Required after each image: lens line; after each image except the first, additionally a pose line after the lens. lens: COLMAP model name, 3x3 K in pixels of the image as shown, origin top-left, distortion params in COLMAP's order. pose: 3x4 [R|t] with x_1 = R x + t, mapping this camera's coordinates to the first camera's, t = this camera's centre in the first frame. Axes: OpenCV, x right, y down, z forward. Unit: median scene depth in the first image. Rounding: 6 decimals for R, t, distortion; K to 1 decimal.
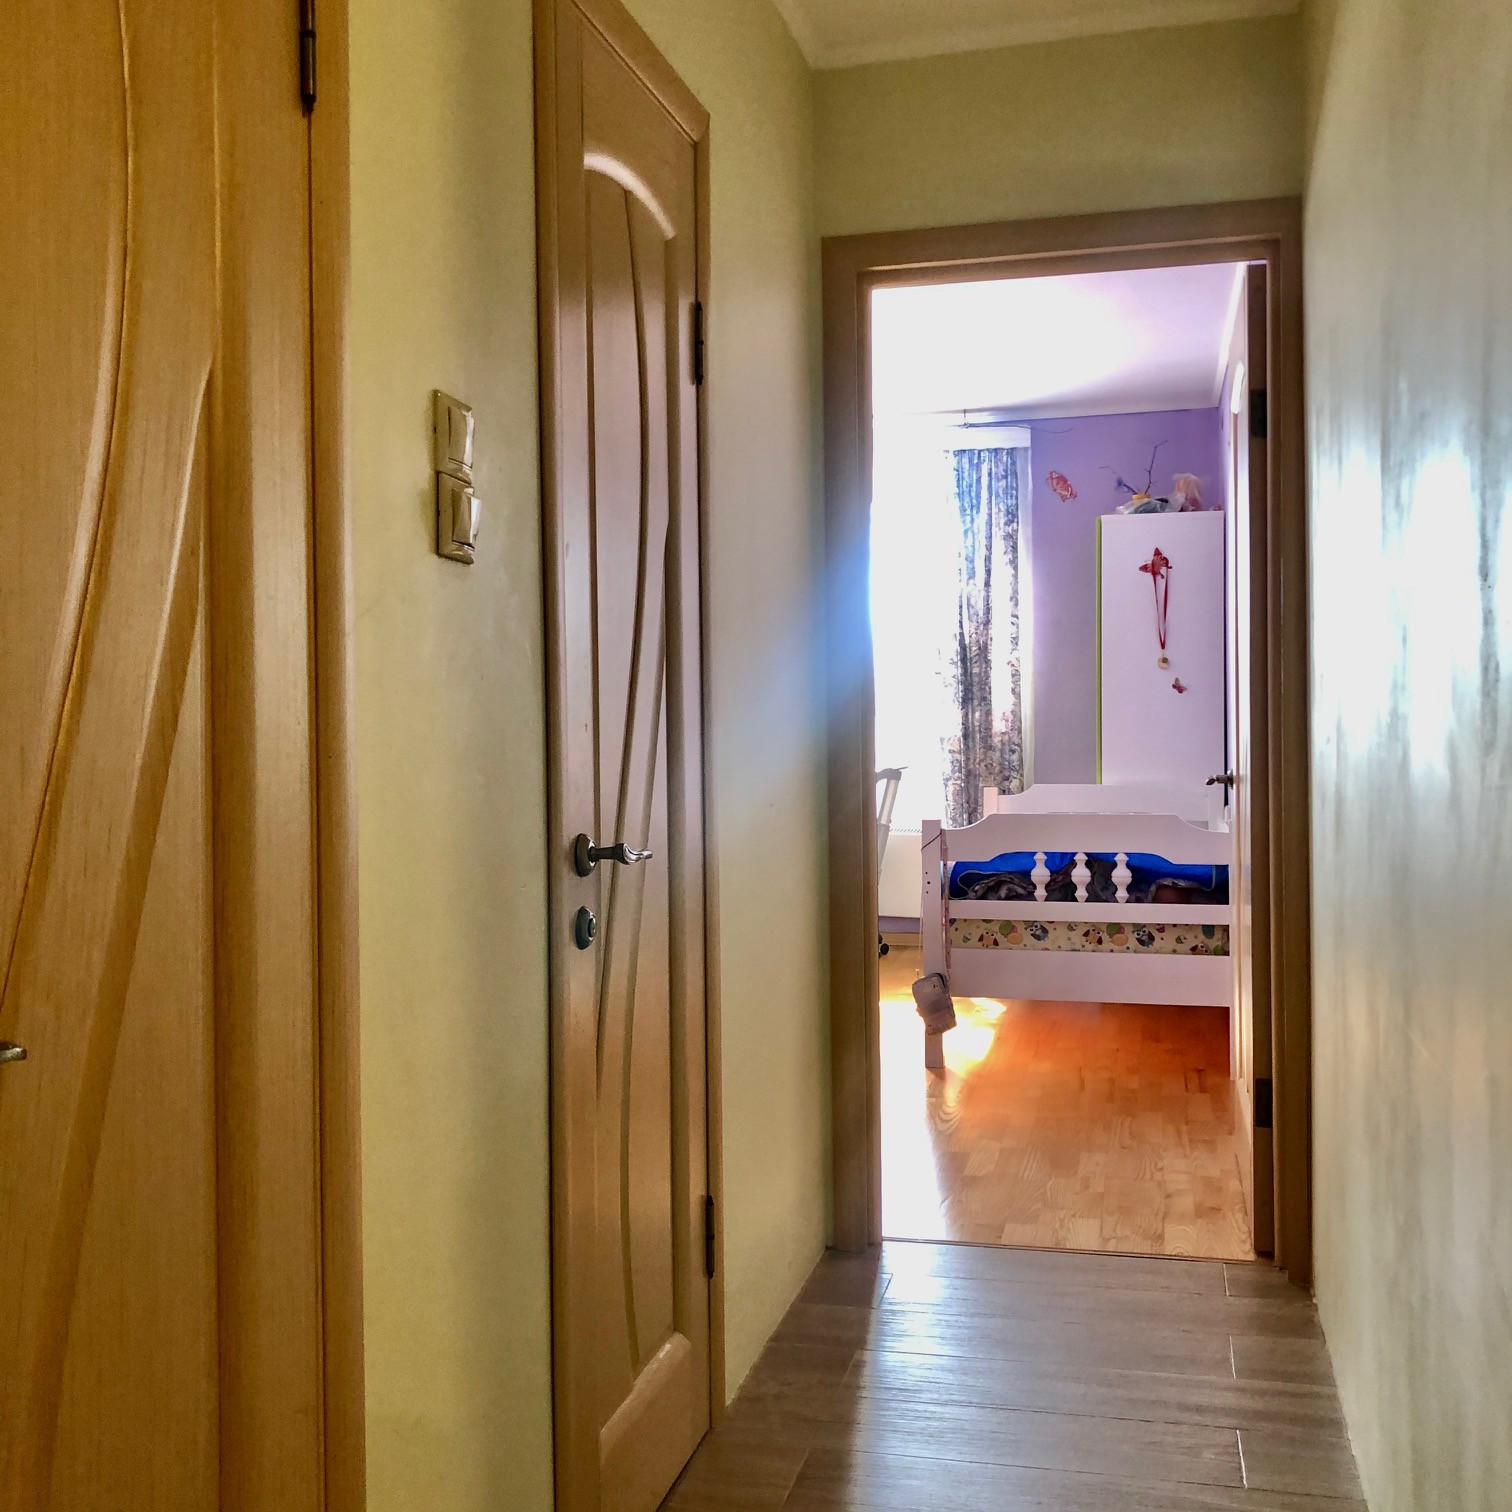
lens RADIAL K [[1645.0, 0, 756.0], [0, 1645.0, 756.0], [0, 0, 1]] dist [0.022602, -0.031170]
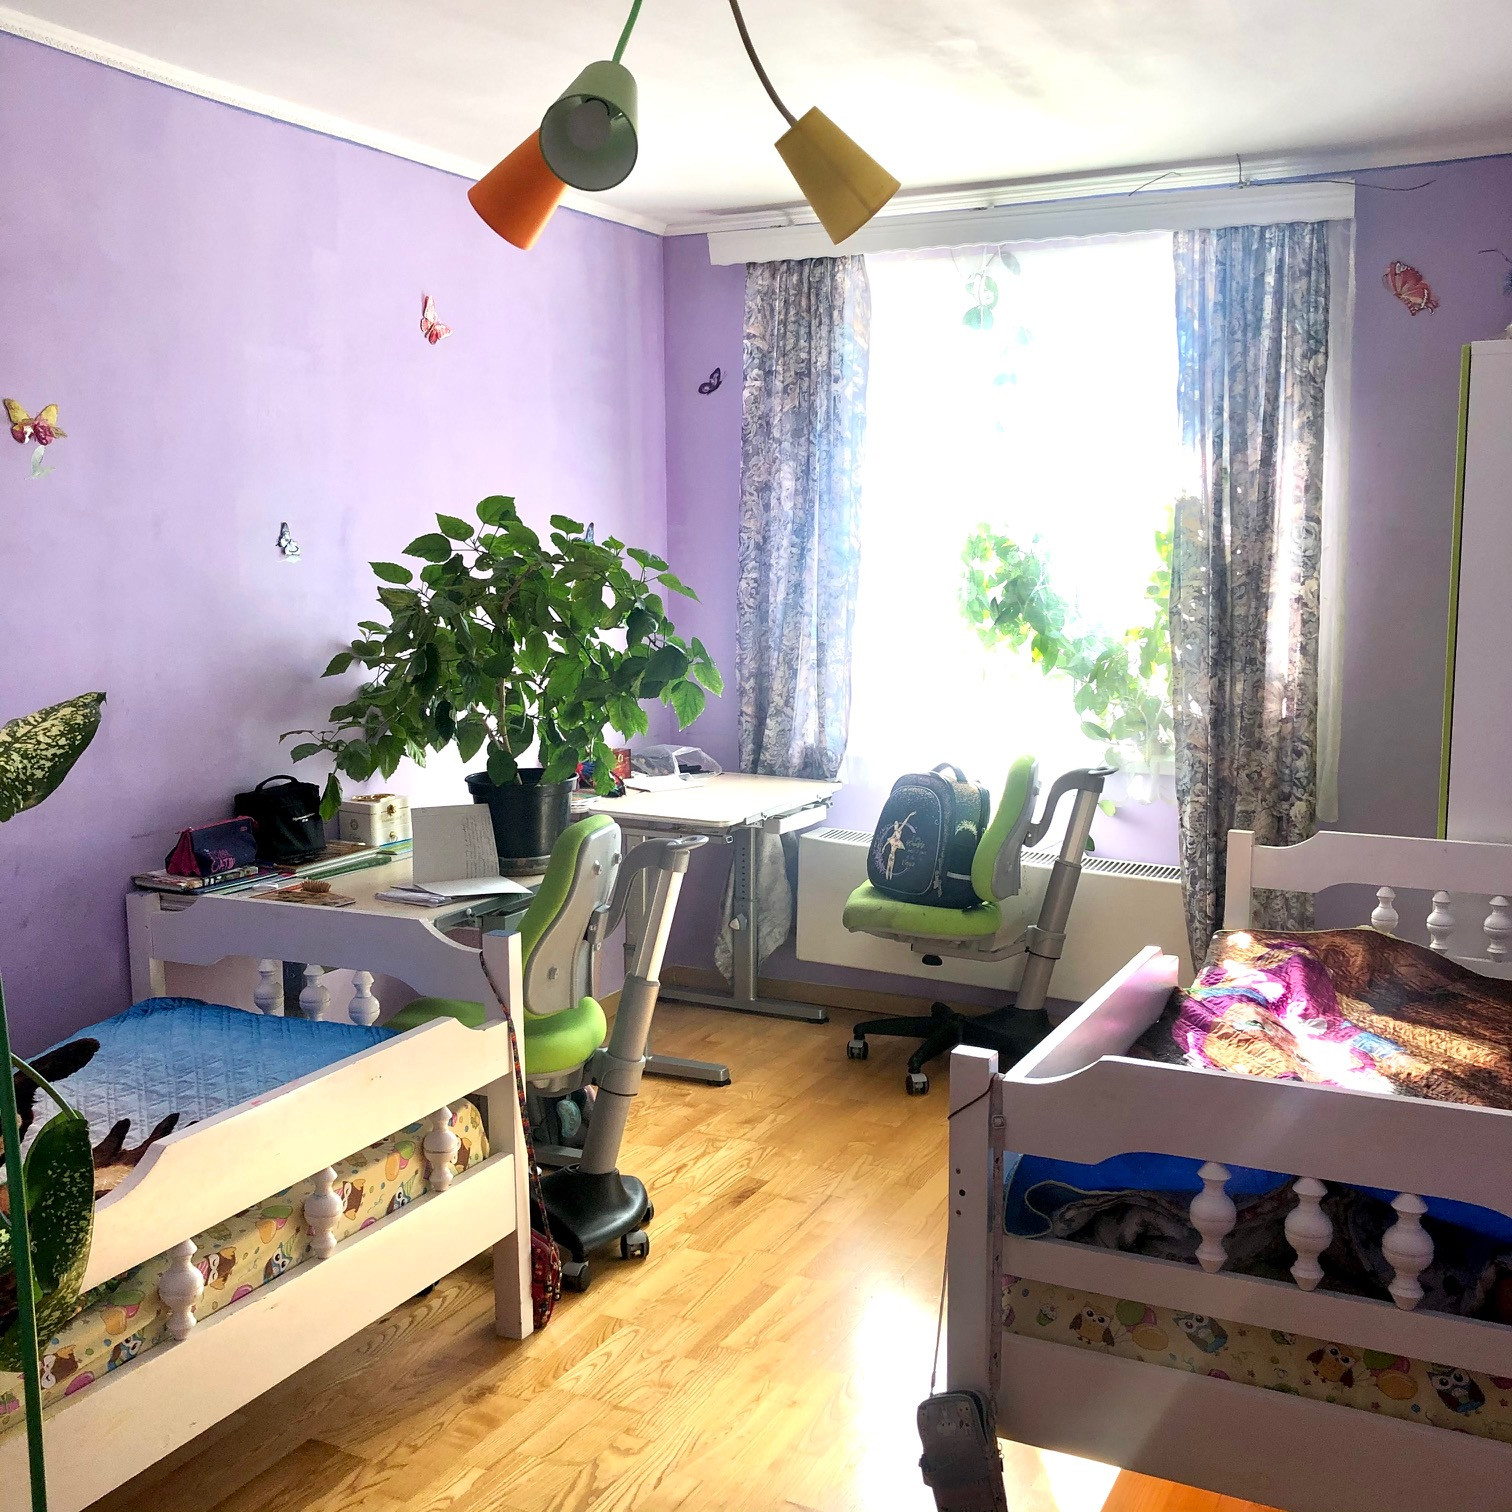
lens RADIAL K [[1683.5, 0, 756.6], [0, 1683.5, 731.7], [0, 0, 1]] dist [-0.027713, 0.039325]
pose [[0.973725, 0.037392, -0.224636, 0.102468], [-0.016571, 0.995447, 0.093870, -0.062761], [0.227123, -0.087681, 0.969911, 0.379824]]
